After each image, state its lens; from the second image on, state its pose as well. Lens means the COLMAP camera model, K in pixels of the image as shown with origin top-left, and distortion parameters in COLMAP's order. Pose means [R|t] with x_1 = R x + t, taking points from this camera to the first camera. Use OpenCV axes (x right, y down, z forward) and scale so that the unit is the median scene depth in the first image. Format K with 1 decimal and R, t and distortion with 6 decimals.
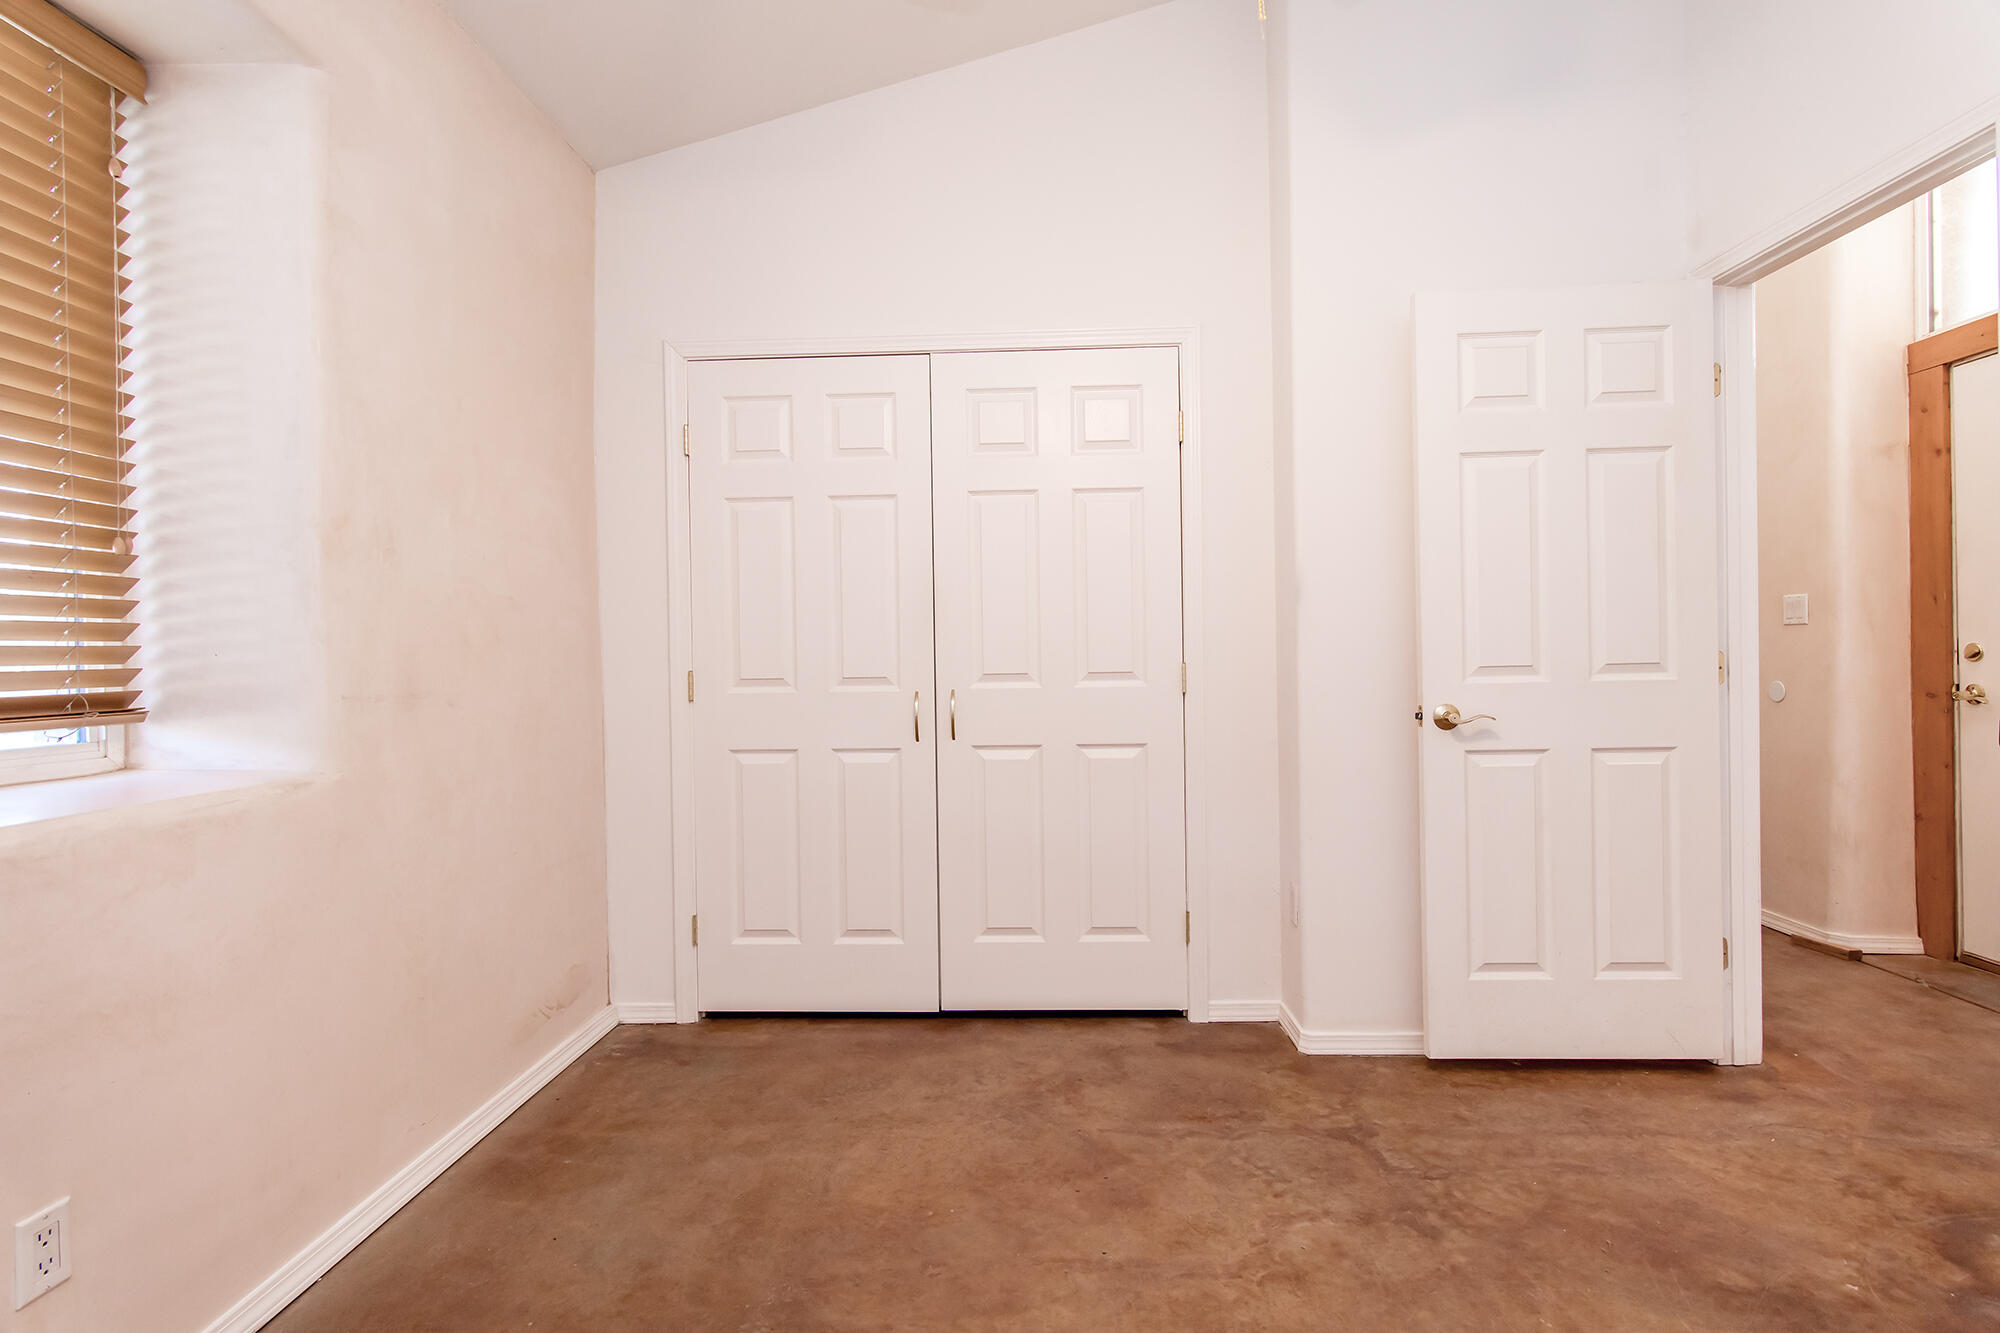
lens RADIAL K [[983.2, 0, 987.4], [0, 983.2, 662.6], [0, 0, 1]] dist [0.000959, 0.000089]
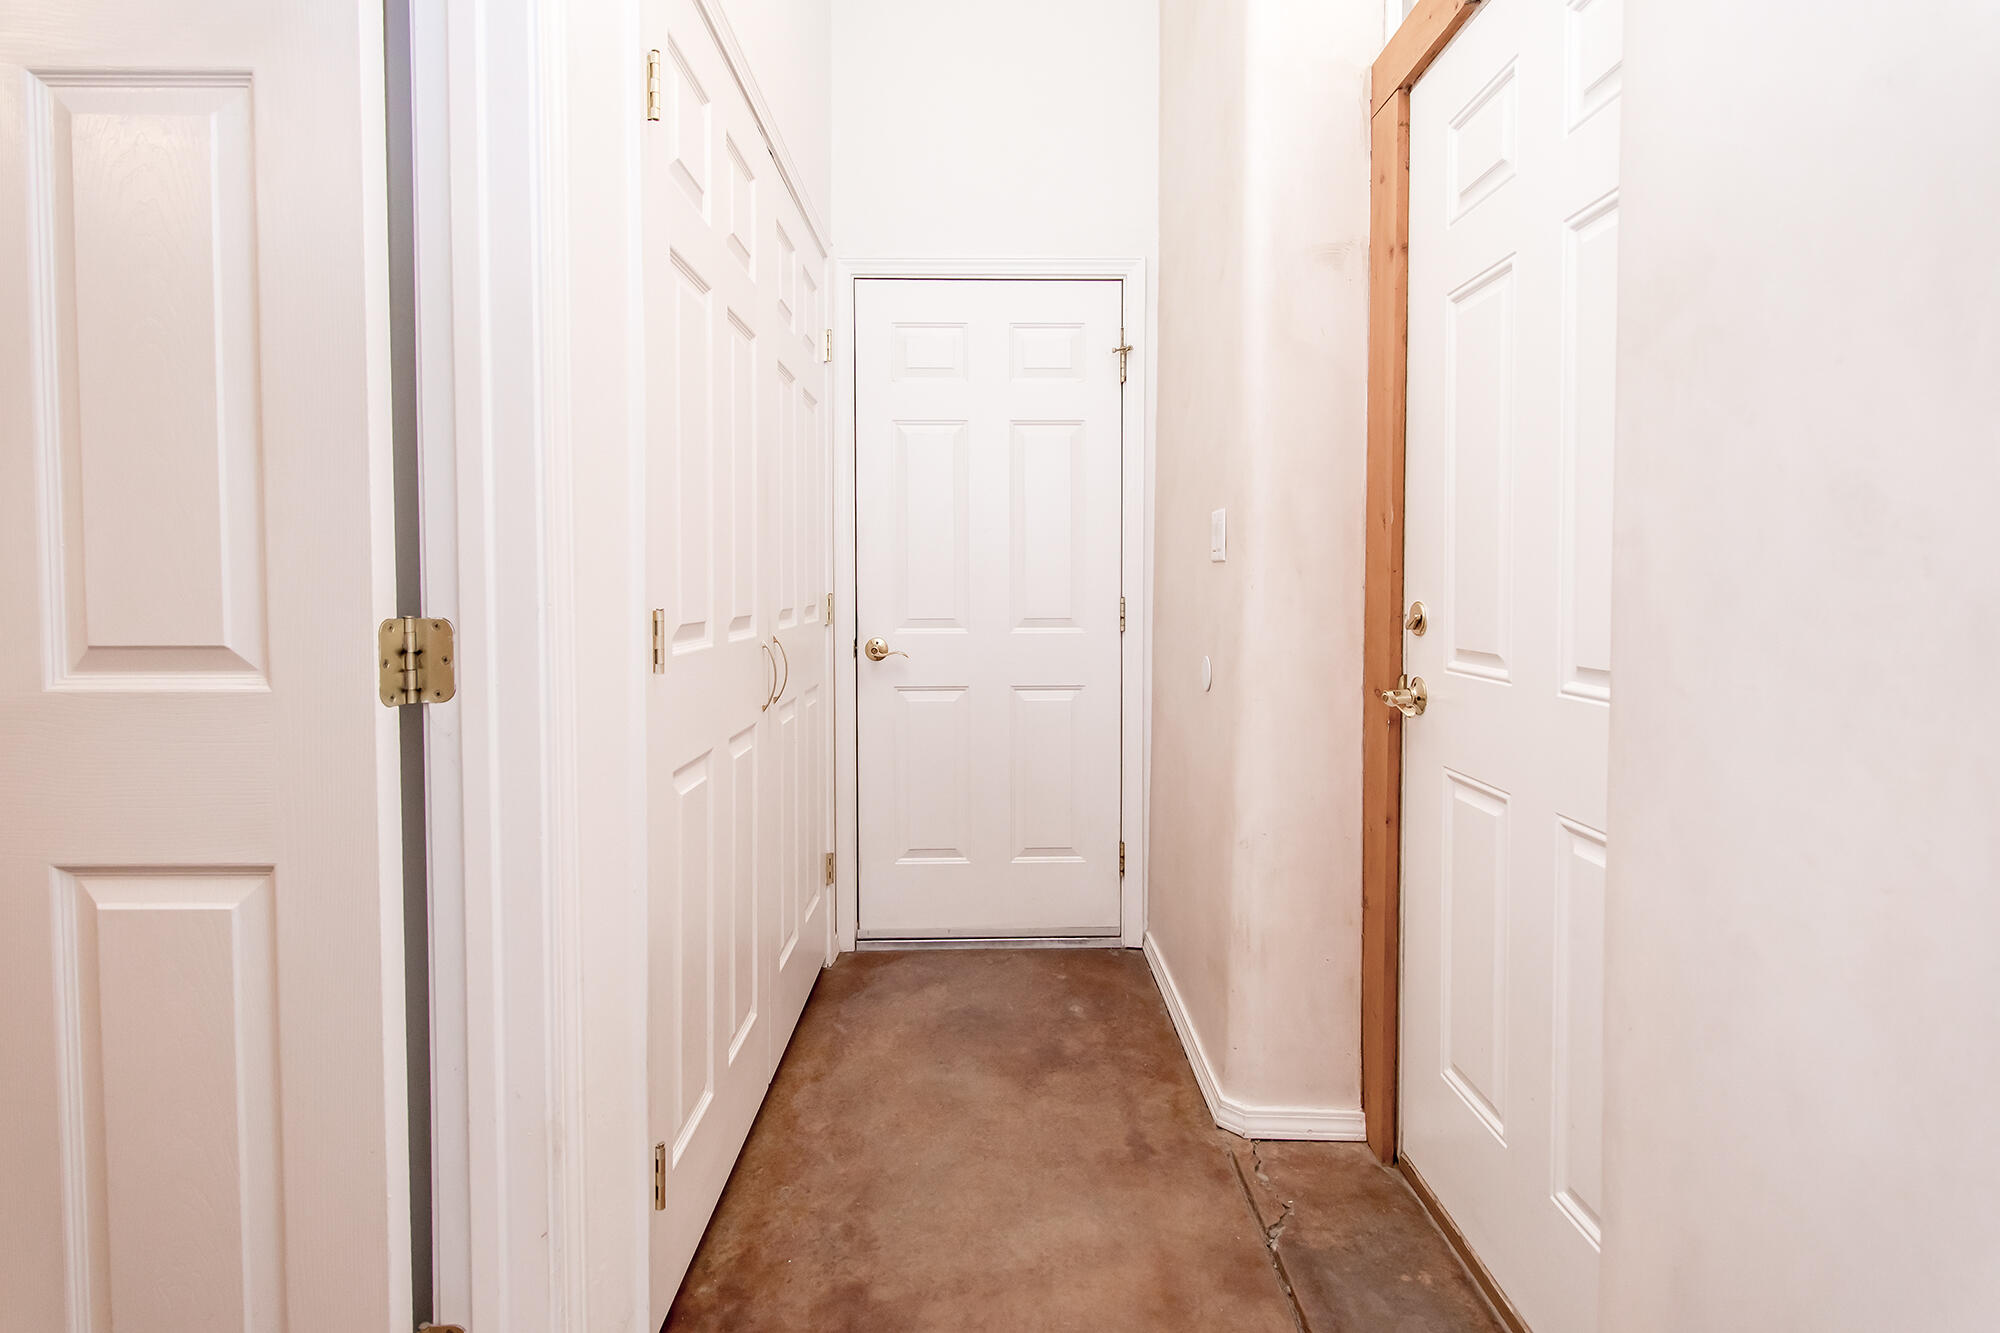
lens RADIAL K [[1003.3, 0, 996.9], [0, 1003.3, 623.4], [0, 0, 1]] dist [-0.000371, -0.000925]
pose [[0.998301, 0.019462, 0.054913, 0.699614], [-0.020691, 0.999546, 0.021902, -0.014047], [-0.054462, -0.023001, 0.998251, 0.434890]]
